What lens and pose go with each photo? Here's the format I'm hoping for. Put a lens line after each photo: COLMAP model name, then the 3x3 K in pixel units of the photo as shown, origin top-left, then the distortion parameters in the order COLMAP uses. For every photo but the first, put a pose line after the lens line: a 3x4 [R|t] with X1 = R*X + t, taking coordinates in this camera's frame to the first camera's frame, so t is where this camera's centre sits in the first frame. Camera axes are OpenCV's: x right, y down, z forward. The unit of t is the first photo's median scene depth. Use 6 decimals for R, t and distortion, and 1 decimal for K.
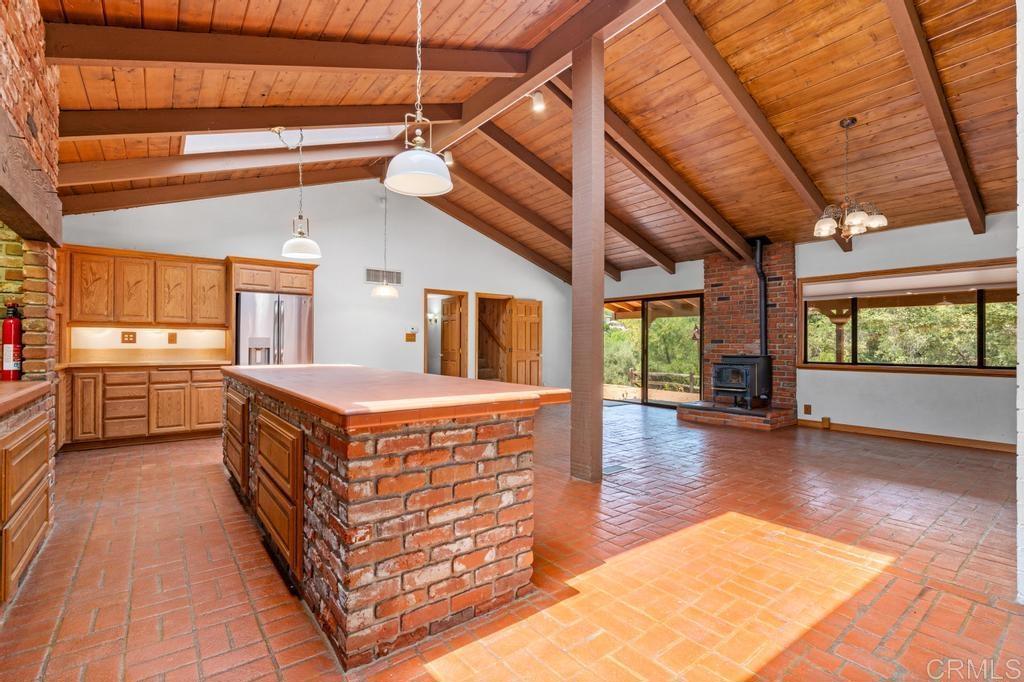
lens RADIAL K [[462.3, 0, 512.0], [0, 462.3, 346.0], [0, 0, 1]] dist [0.003903, 0.002792]
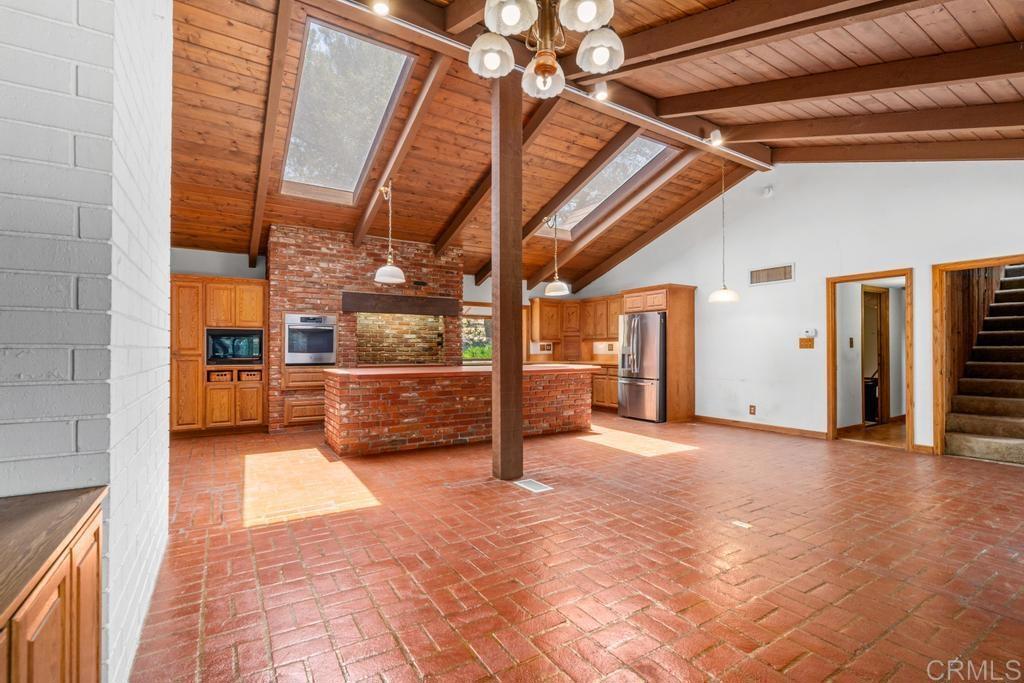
lens RADIAL K [[462.3, 0, 506.3], [0, 462.3, 345.1], [0, 0, 1]] dist [0.003903, 0.002792]
pose [[-0.111068, -0.008172, -0.993779, 0.728254], [0.001963, 0.999962, -0.008443, -0.010454], [0.993811, -0.002888, -0.111048, 0.658137]]
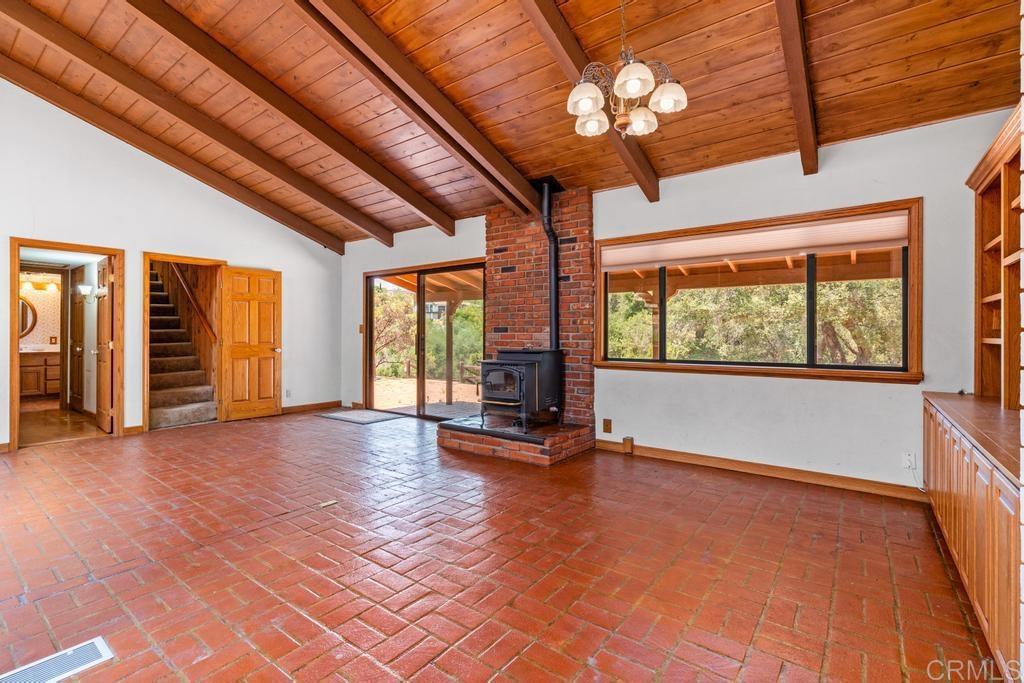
lens RADIAL K [[462.3, 0, 507.8], [0, 462.3, 337.4], [0, 0, 1]] dist [0.003903, 0.002792]
pose [[0.966752, -0.004073, 0.255685, 0.298015], [0.003143, 0.999987, 0.004047, -0.000964], [-0.255698, -0.003109, 0.966752, 0.341741]]
